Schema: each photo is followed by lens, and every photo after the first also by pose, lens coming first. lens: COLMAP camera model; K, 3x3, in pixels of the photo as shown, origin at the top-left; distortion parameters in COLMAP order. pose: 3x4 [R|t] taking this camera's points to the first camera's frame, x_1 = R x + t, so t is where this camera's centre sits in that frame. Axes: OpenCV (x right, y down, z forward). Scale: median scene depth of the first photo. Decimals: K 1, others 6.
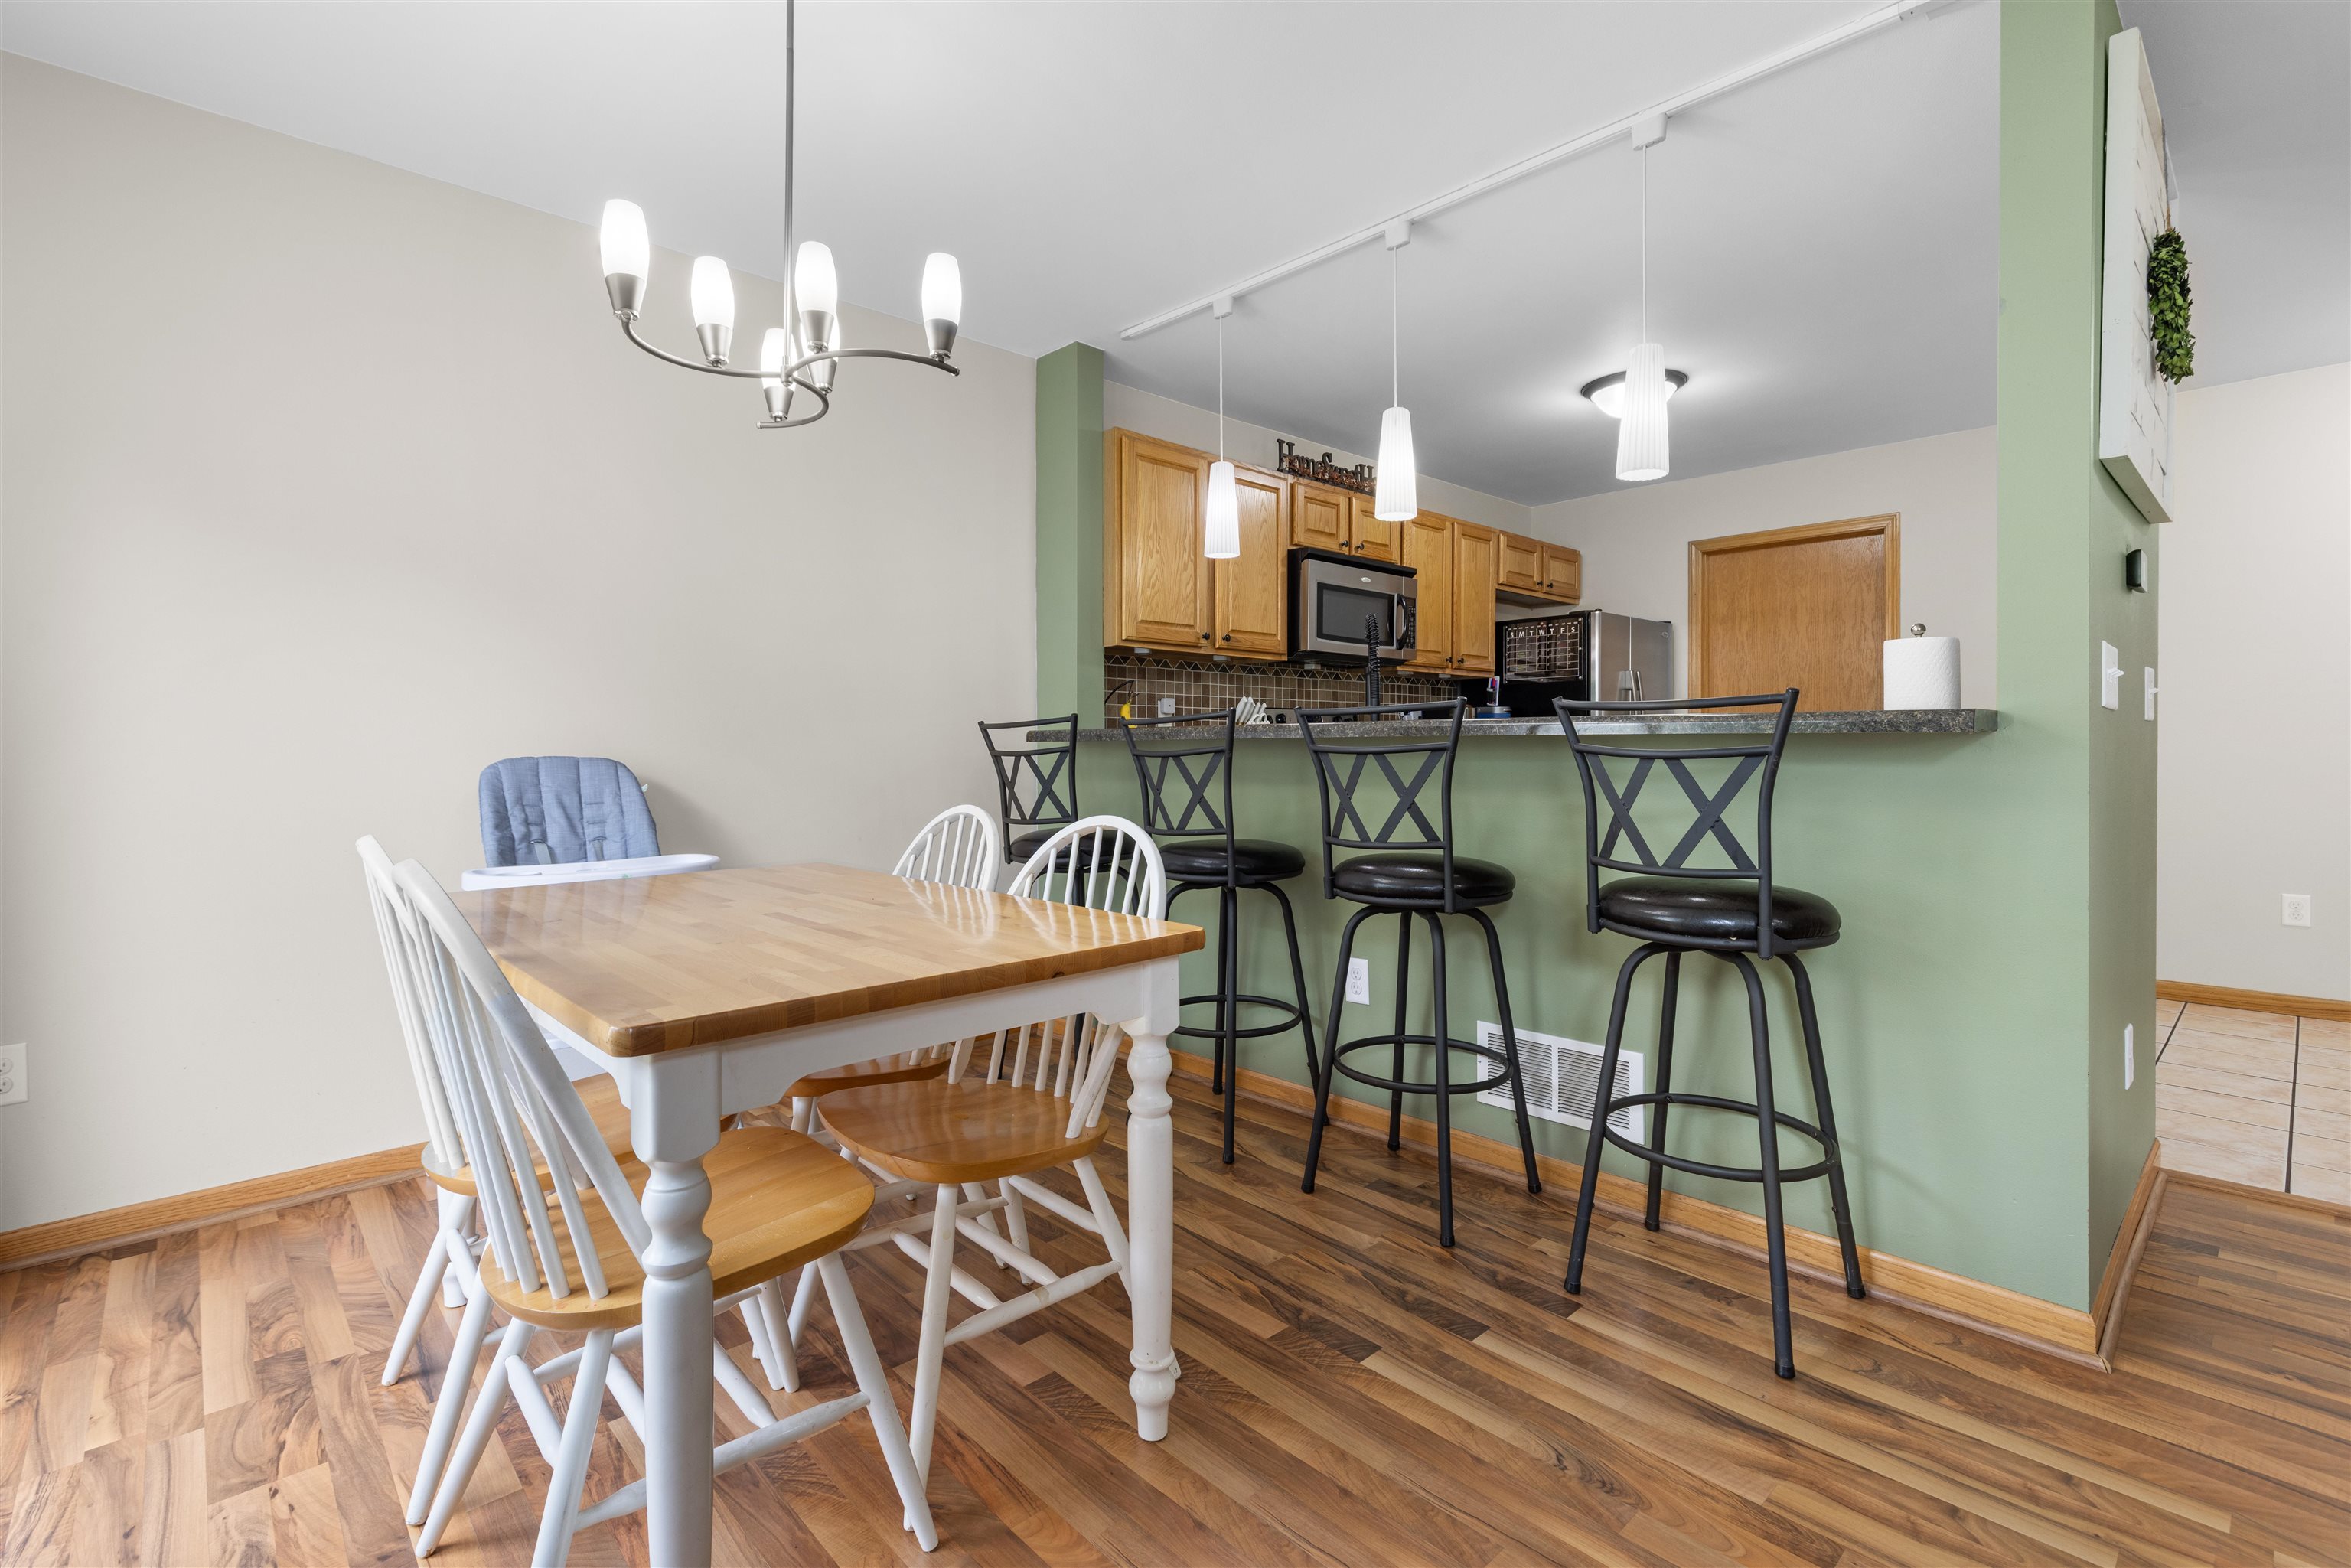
lens RADIAL K [[1058.5, 0, 1235.9], [0, 1058.5, 730.6], [0, 0, 1]] dist [0.007316, -0.000226]
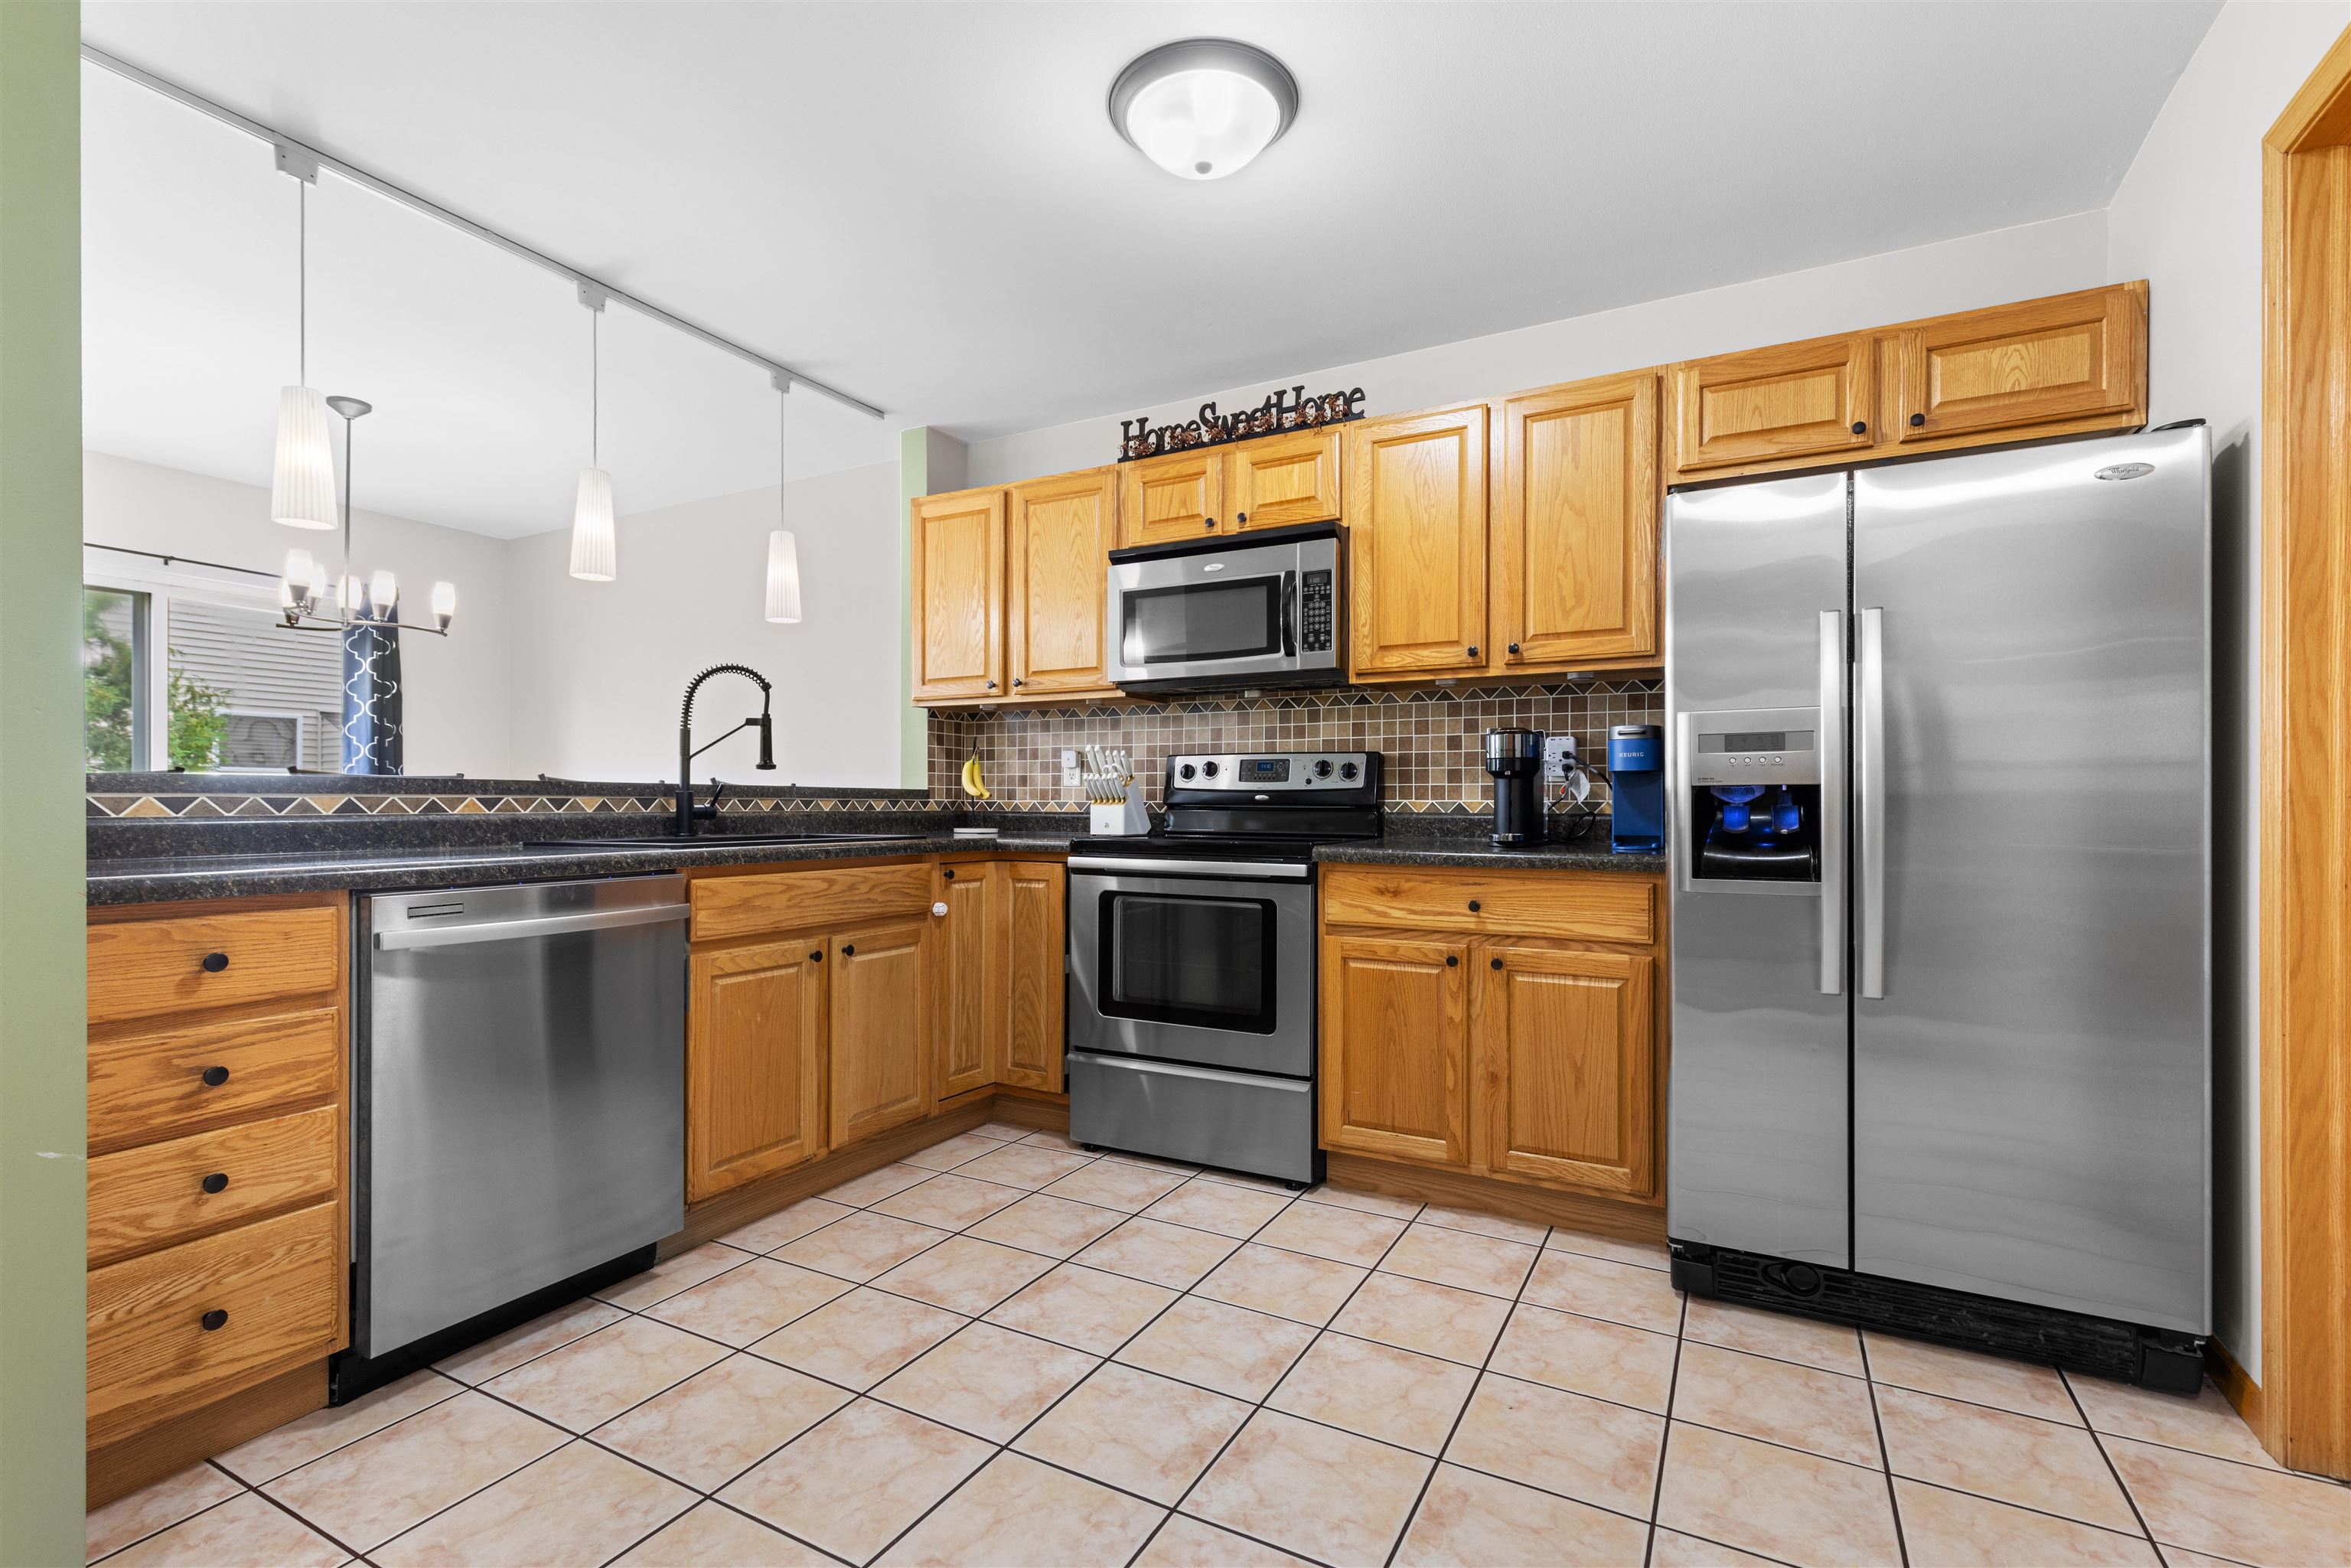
lens RADIAL K [[1058.5, 0, 1179.4], [0, 1058.5, 794.5], [0, 0, 1]] dist [0.007316, -0.000226]
pose [[0.302160, -0.003997, -0.953249, 0.809641], [0.014085, 0.999901, 0.000272, 0.008002], [0.953153, -0.013509, 0.302186, 0.786155]]
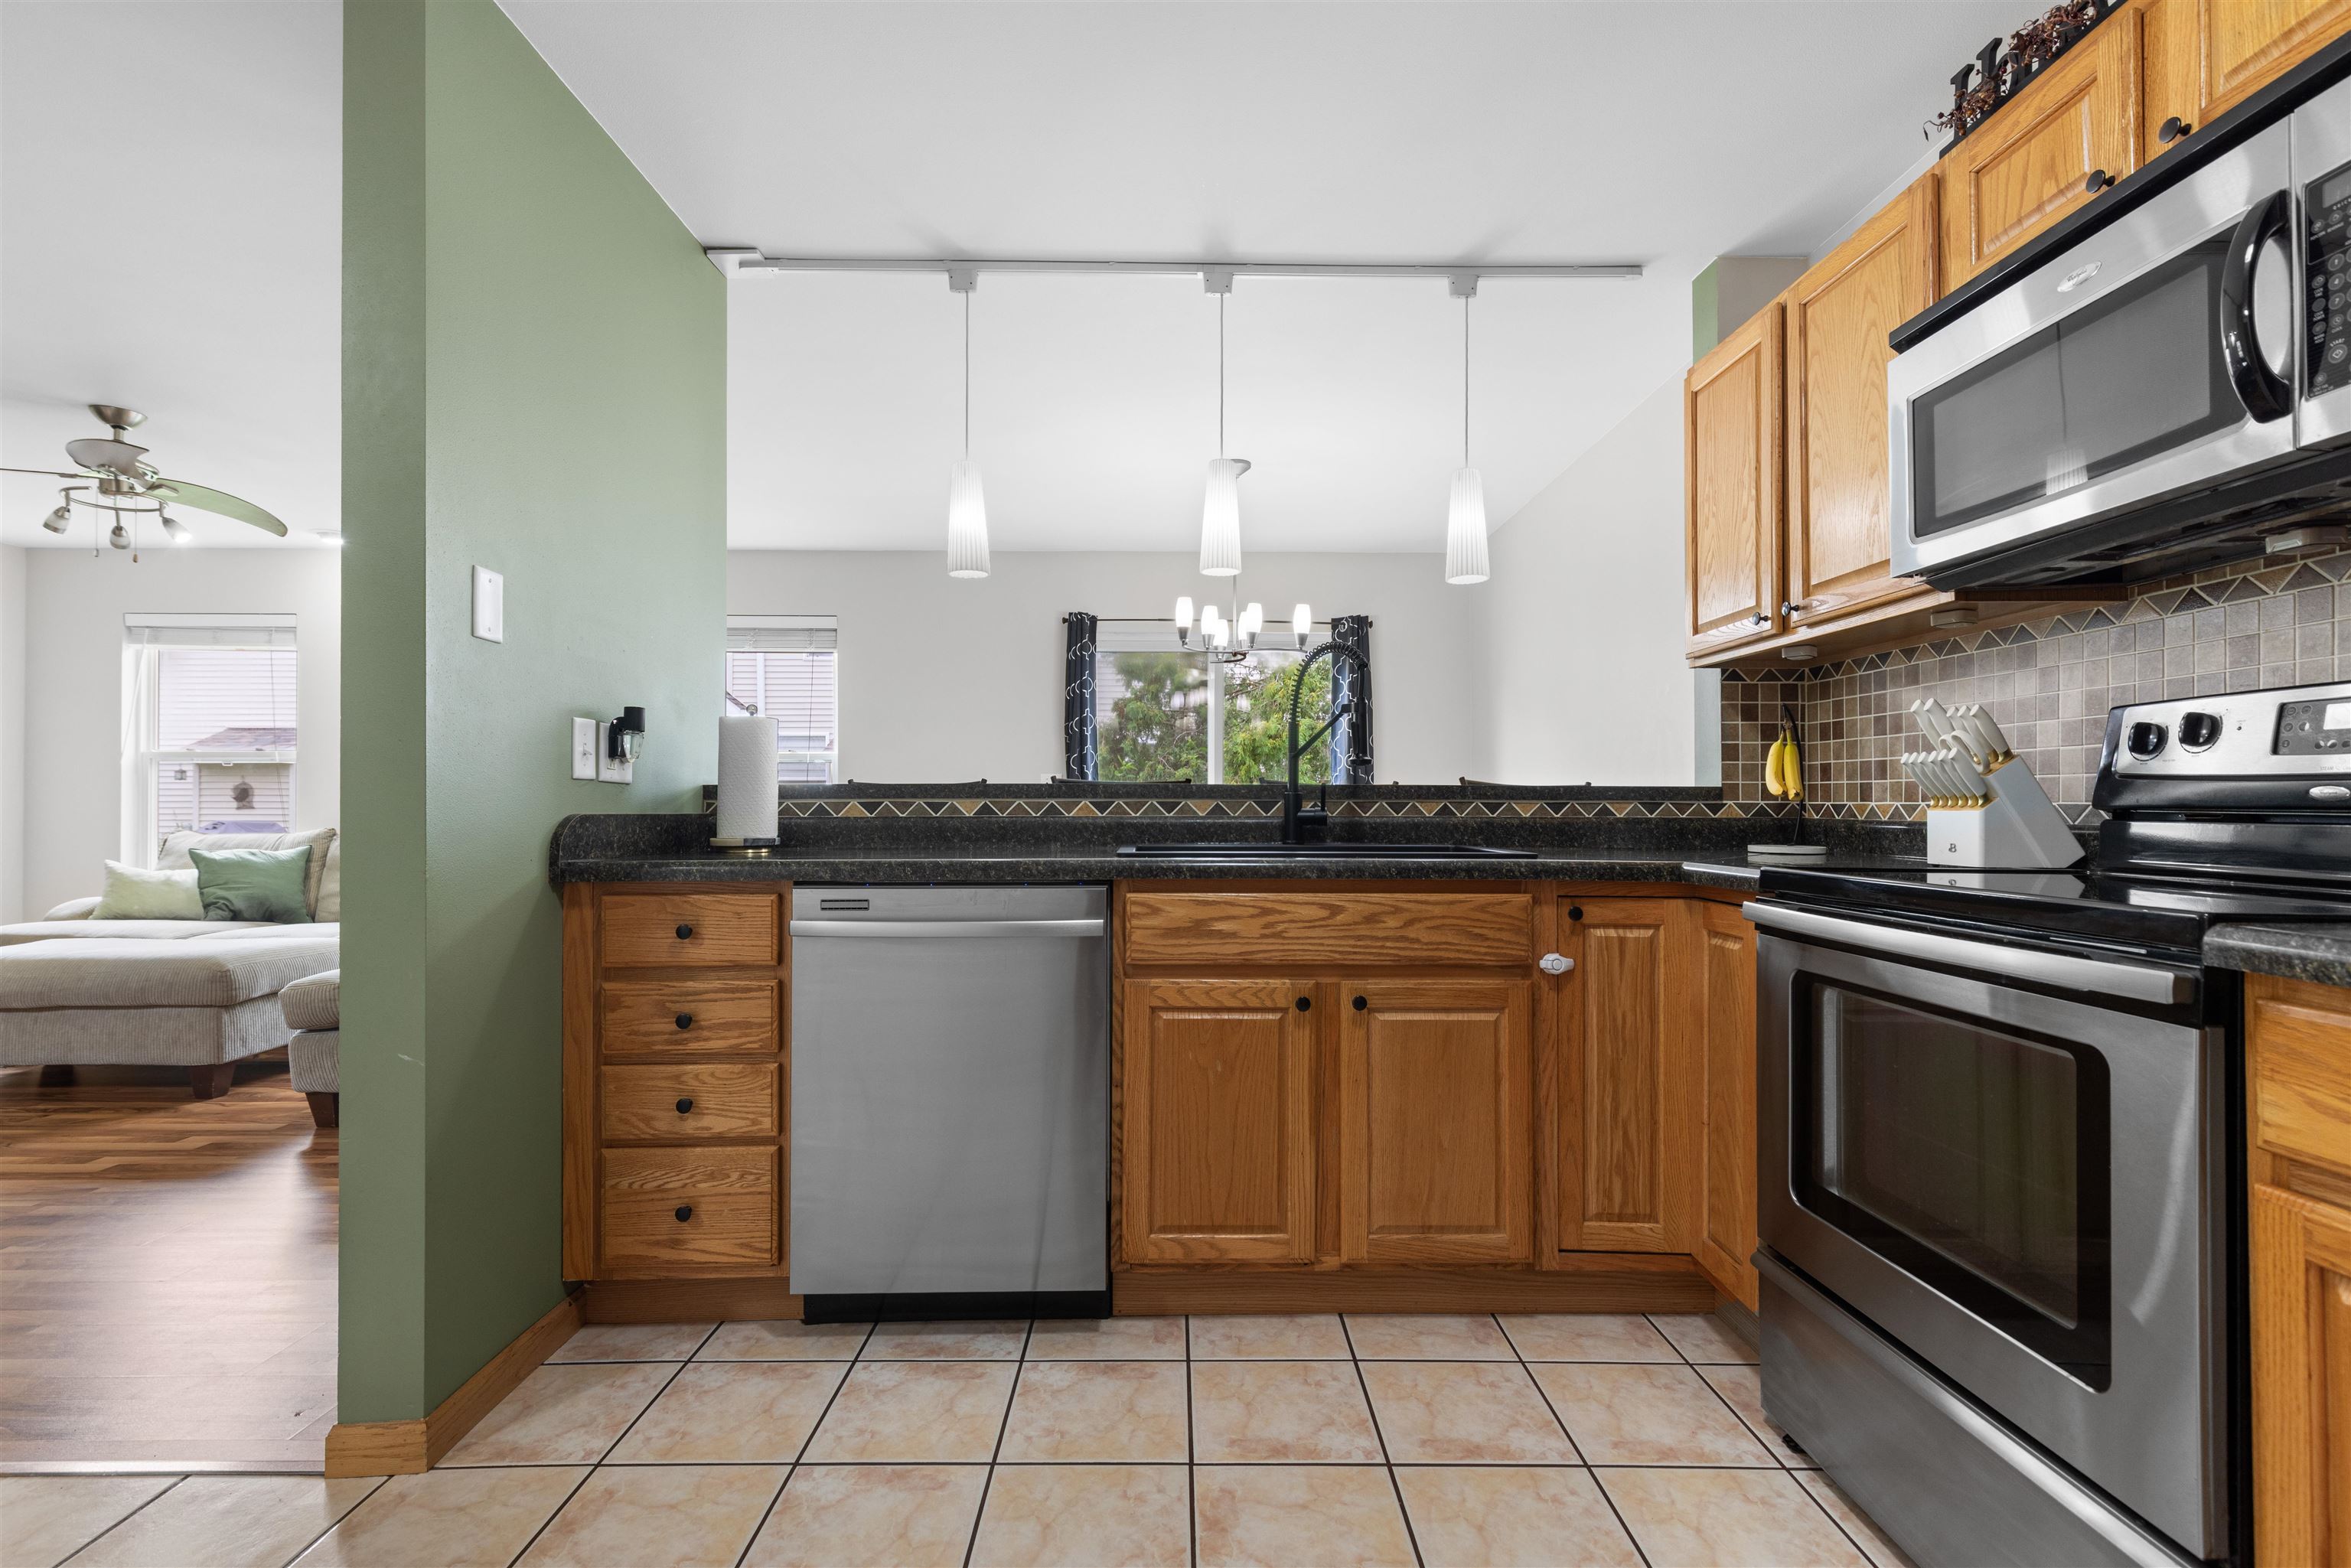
lens RADIAL K [[1058.5, 0, 1176.9], [0, 1058.5, 793.1], [0, 0, 1]] dist [0.007316, -0.000226]
pose [[-0.692383, -0.006196, -0.721503, 0.551287], [0.013968, 0.999661, -0.021988, 0.013834], [0.721395, -0.025302, -0.692062, 1.051589]]
